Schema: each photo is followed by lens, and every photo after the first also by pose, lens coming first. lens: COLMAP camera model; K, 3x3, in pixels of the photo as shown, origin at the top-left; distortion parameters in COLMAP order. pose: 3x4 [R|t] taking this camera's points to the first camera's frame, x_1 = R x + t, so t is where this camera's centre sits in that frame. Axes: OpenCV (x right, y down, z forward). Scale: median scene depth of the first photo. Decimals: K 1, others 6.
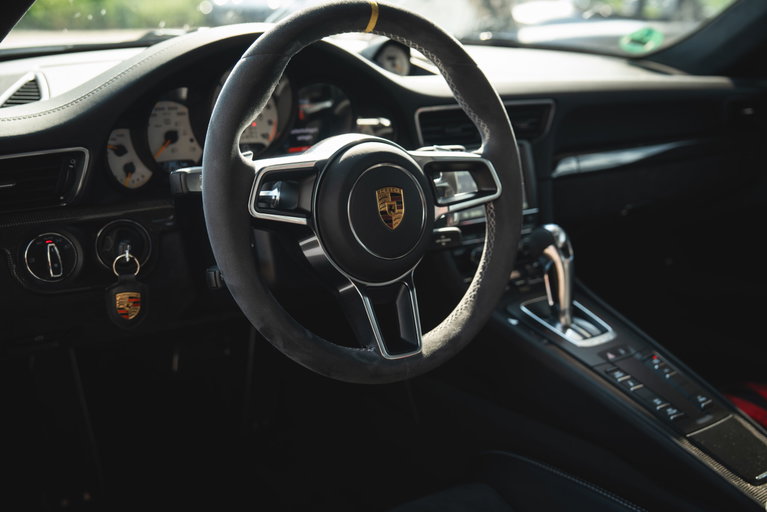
lens RADIAL K [[851.6, 0, 382.3], [0, 851.6, 261.2], [0, 0, 1]] dist [0.067804, 0.000000]
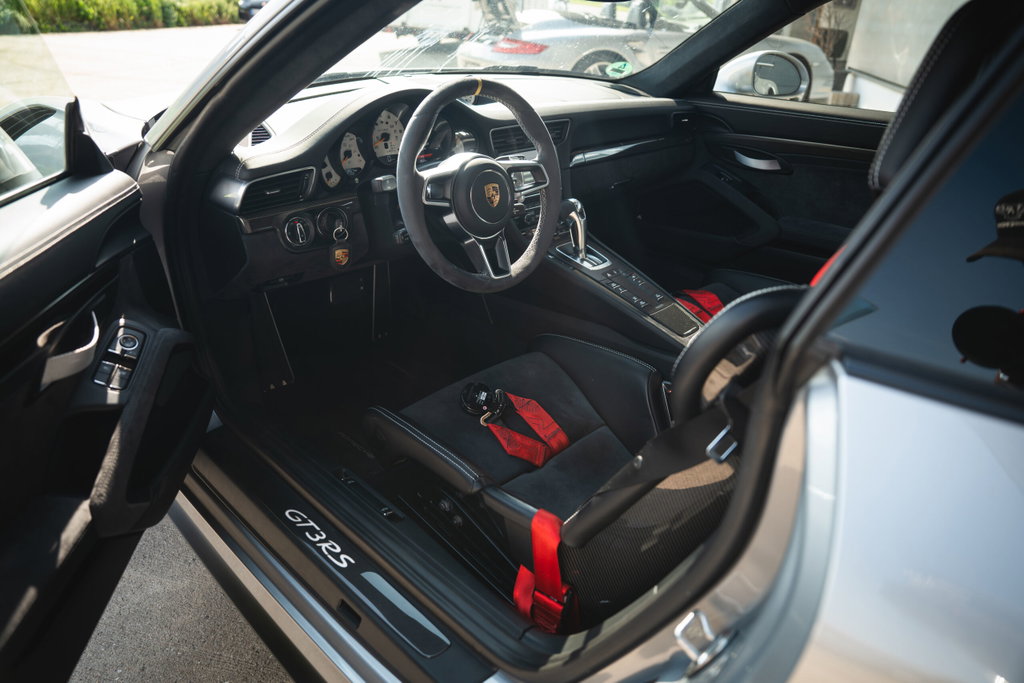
lens RADIAL K [[716.2, 0, 506.9], [0, 716.2, 345.8], [0, 0, 1]] dist [-0.110302, 0.040514]
pose [[0.989277, -0.061574, 0.132435, -0.152776], [0.037580, 0.983568, 0.176583, -0.012055], [-0.141132, -0.169712, 0.975336, -0.447609]]
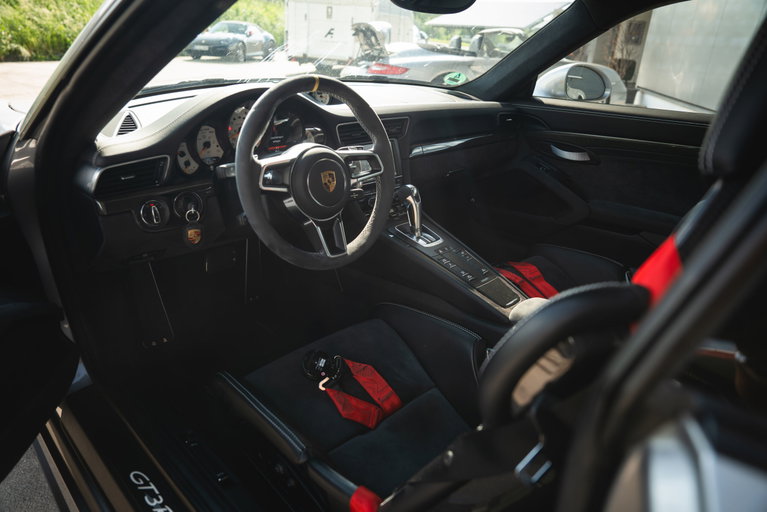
lens RADIAL K [[536.5, 0, 380.7], [0, 536.5, 261.7], [0, 0, 1]] dist [-0.110302, 0.040514]
pose [[0.990131, -0.047971, 0.131677, -0.037006], [0.032571, 0.992631, 0.116713, -0.015294], [-0.136305, -0.111273, 0.984398, -0.218264]]
